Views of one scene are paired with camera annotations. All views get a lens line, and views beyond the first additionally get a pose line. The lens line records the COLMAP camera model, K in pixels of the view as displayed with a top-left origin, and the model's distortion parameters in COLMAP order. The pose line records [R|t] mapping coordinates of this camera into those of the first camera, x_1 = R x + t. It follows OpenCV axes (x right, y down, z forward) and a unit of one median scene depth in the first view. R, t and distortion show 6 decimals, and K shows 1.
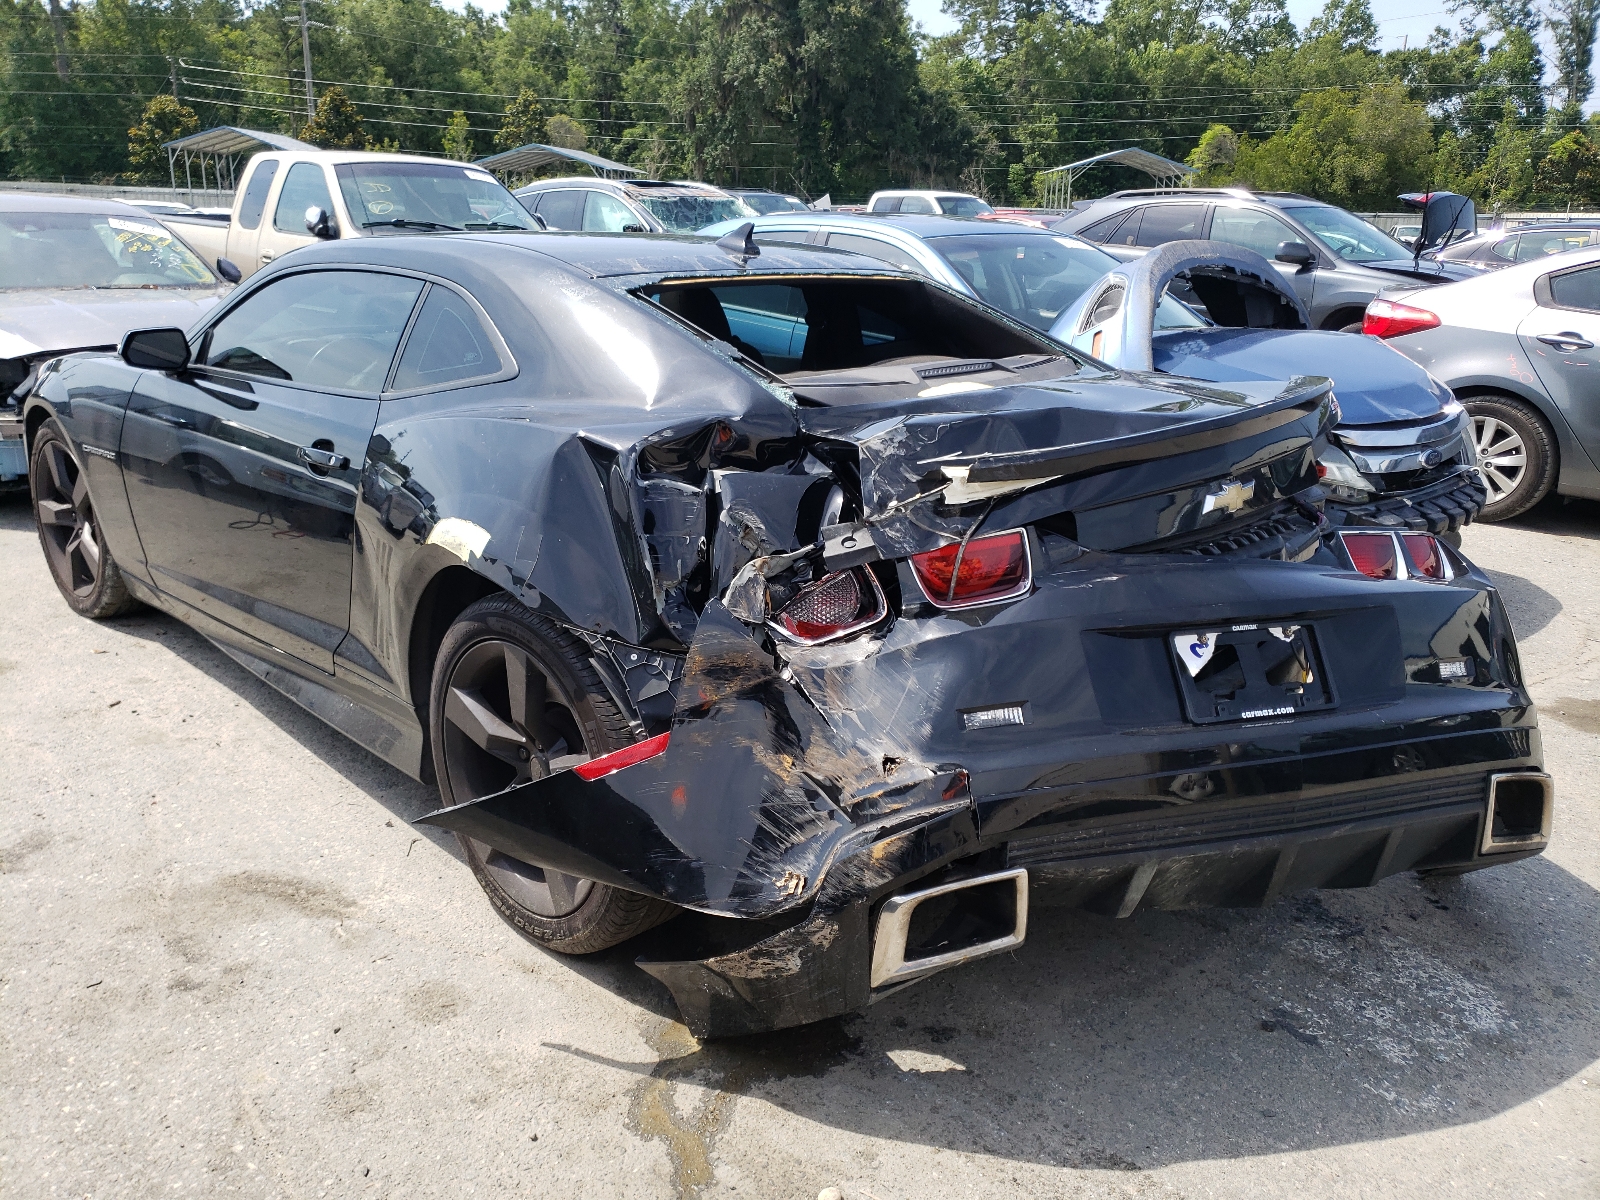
lens RADIAL K [[1232.7, 0, 765.1], [0, 1232.7, 596.7], [0, 0, 1]] dist [0.034156, -0.040285]
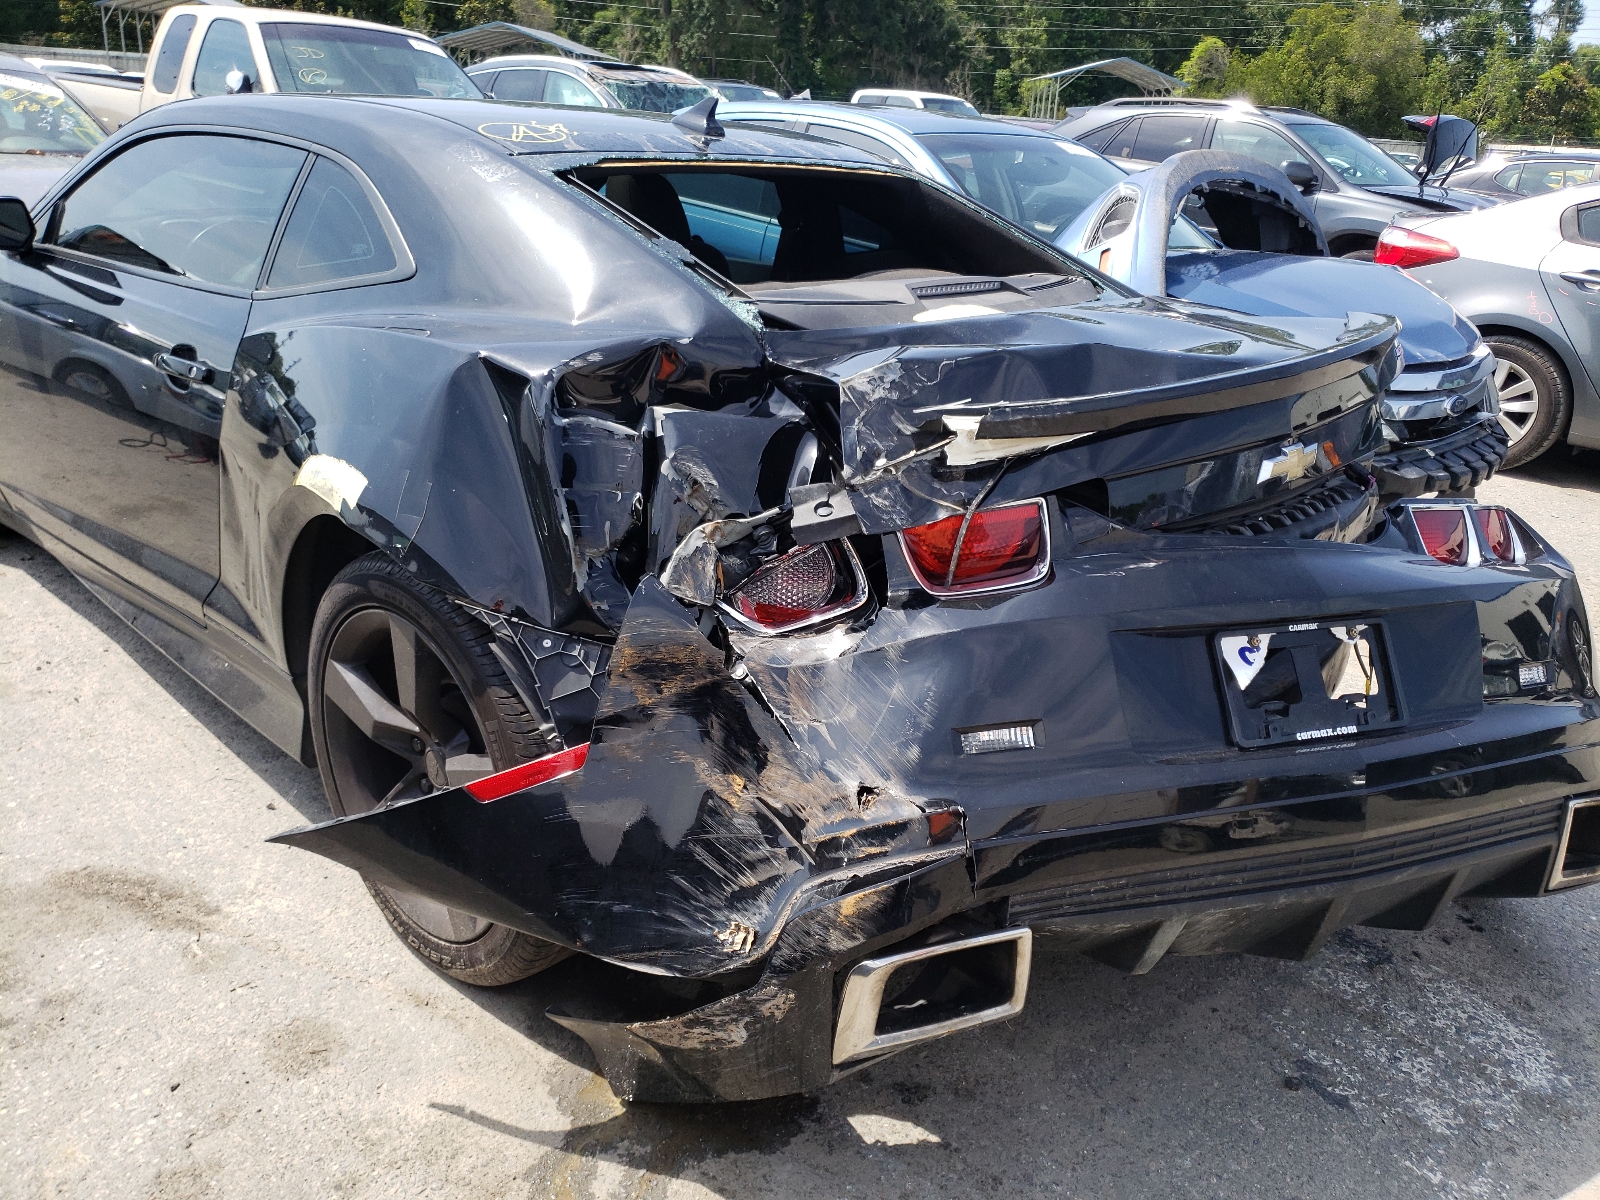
lens RADIAL K [[1207.7, 0, 800.0], [0, 1207.7, 600.0], [0, 0, 1]] dist [0.011014, -0.000297]
pose [[0.998110, 0.024982, 0.056137, 0.010396], [-0.029418, 0.996390, 0.079636, -0.042193], [-0.053945, -0.081137, 0.995242, 0.206032]]
